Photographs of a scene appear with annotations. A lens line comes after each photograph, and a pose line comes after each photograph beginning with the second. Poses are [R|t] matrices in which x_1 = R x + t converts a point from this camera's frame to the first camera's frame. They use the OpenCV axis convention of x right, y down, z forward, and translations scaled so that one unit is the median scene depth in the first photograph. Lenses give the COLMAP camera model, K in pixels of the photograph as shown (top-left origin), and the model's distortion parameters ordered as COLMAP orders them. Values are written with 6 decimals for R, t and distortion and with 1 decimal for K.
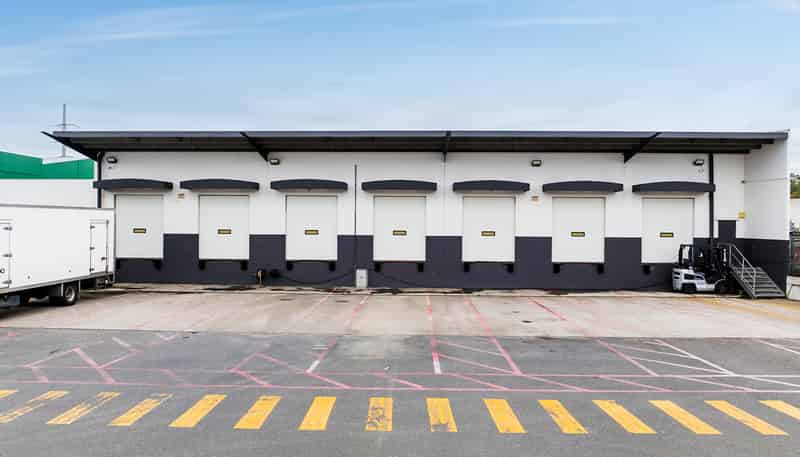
lens RADIAL K [[565.5, 0, 405.0], [0, 565.5, 220.7], [0, 0, 1]] dist [-0.052328, 0.024570]
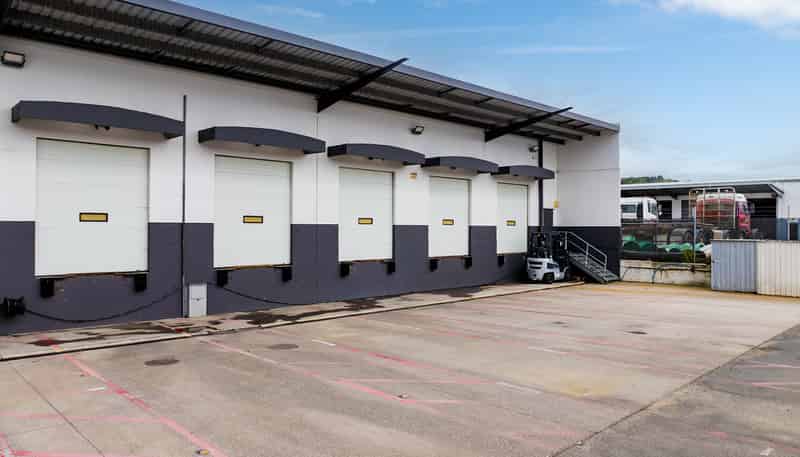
lens RADIAL K [[565.5, 0, 399.8], [0, 565.5, 227.6], [0, 0, 1]] dist [-0.052328, 0.024570]
pose [[0.701420, -0.003633, 0.712739, -0.334027], [0.002261, 0.999993, 0.002872, 0.029480], [-0.712745, -0.000403, 0.701423, 0.474101]]
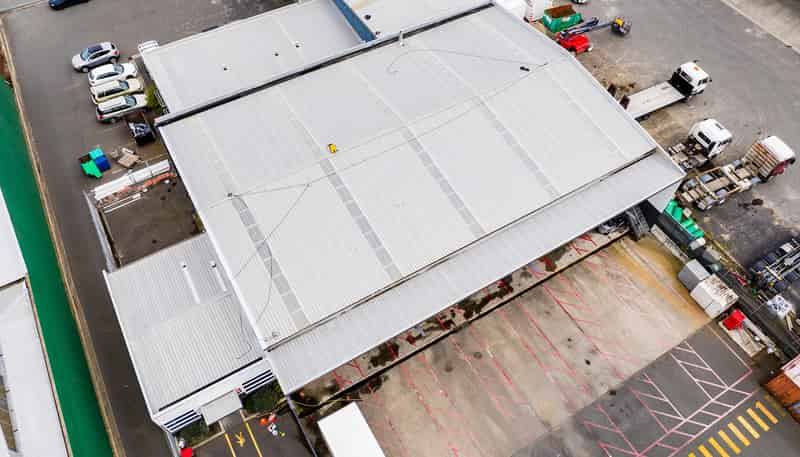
lens RADIAL K [[565.5, 0, 406.6], [0, 565.5, 227.7], [0, 0, 1]] dist [-0.052328, 0.024570]
pose [[0.845739, -0.436445, 0.306986, -0.566366], [-0.007262, 0.565848, 0.824478, -1.312444], [-0.533547, -0.699523, 0.475390, 0.462036]]
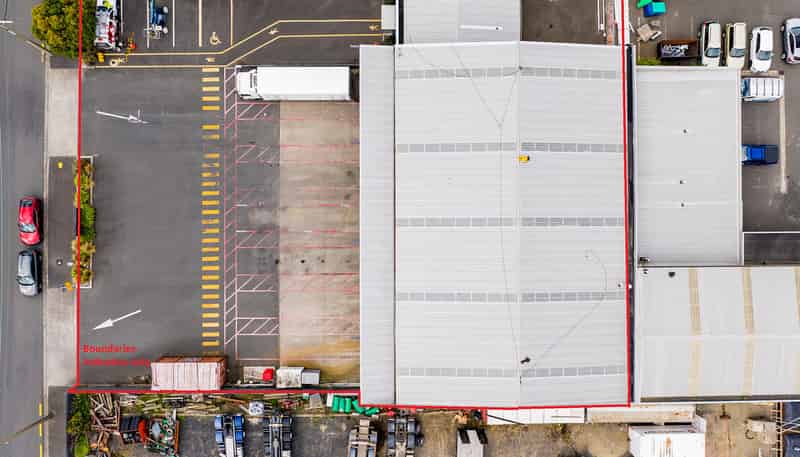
lens RADIAL K [[565.5, 0, 402.2], [0, 565.5, 228.9], [0, 0, 1]] dist [-0.052328, 0.024570]
pose [[0.026033, 0.999580, -0.012770, 0.058873], [-0.013574, 0.013127, 0.999822, -1.991305], [0.999569, -0.025855, 0.013910, 1.008042]]
